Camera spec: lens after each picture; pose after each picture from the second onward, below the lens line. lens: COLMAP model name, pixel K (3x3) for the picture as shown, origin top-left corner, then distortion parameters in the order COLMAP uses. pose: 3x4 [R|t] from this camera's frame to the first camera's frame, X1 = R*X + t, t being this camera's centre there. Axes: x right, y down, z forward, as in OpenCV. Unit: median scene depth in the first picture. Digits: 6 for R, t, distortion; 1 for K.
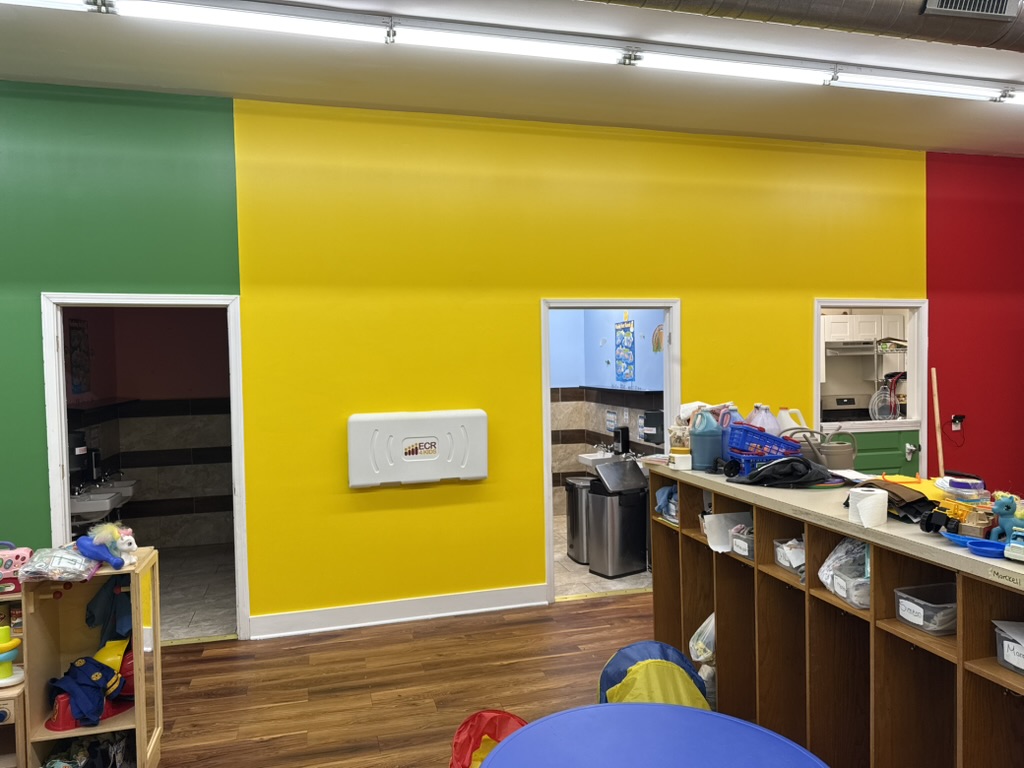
lens RADIAL K [[724.2, 0, 514.1], [0, 724.2, 391.5], [0, 0, 1]] dist [0.008150, -0.005545]
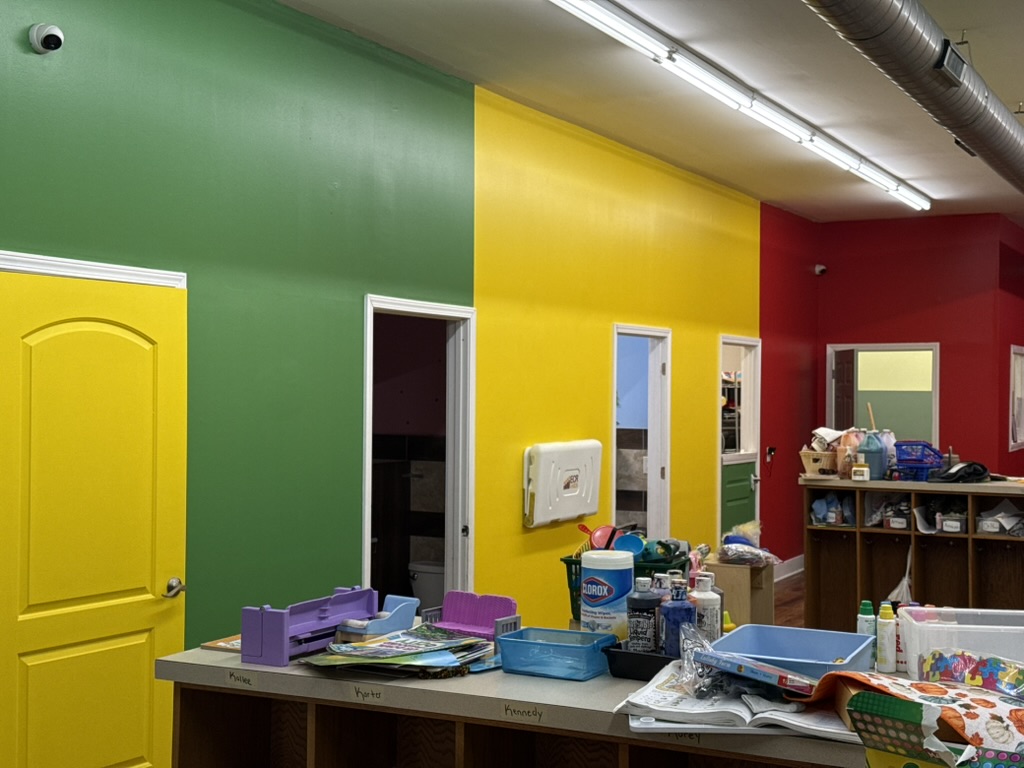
lens RADIAL K [[1419.7, 0, 513.3], [0, 1419.7, 384.0], [0, 0, 1]] dist [0.095294, 0.000000]
pose [[0.674497, 0.024217, 0.737880, -1.612428], [0.009765, 0.999082, -0.041715, 0.030788], [-0.738213, 0.035343, 0.673641, -0.184294]]
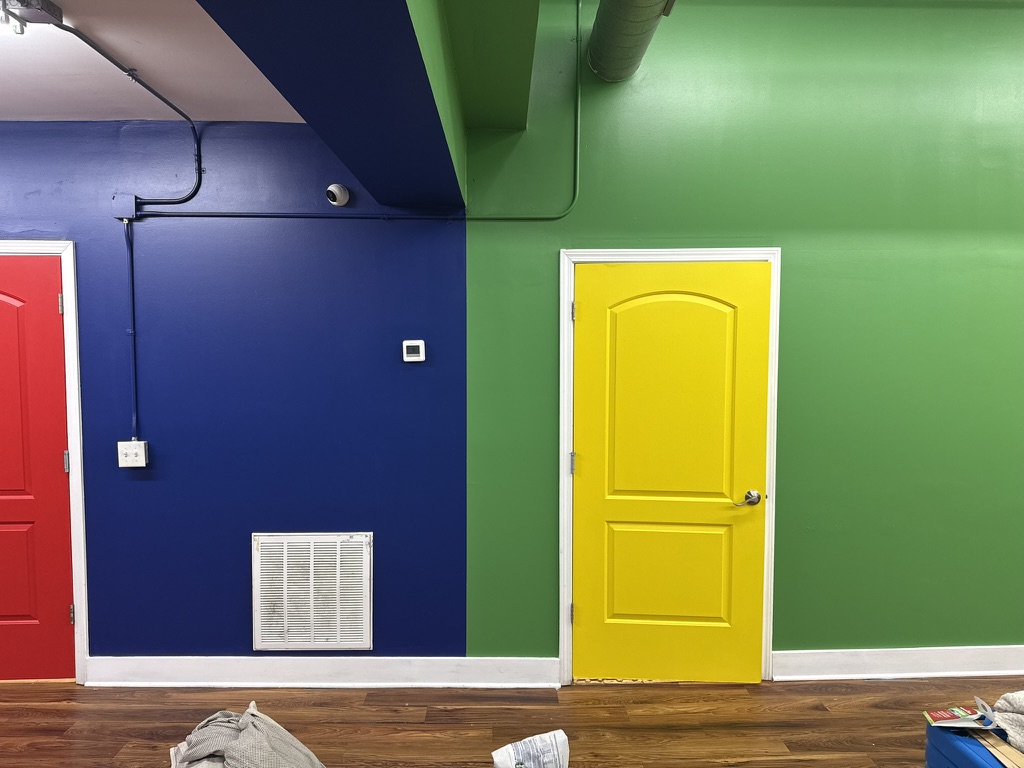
lens RADIAL K [[724.2, 0, 510.5], [0, 724.2, 385.8], [0, 0, 1]] dist [0.008150, -0.005545]
pose [[0.957073, 0.037338, -0.287433, -0.937164], [-0.029323, 0.999053, 0.032139, 0.010386], [0.288361, -0.022331, 0.957261, 0.020752]]
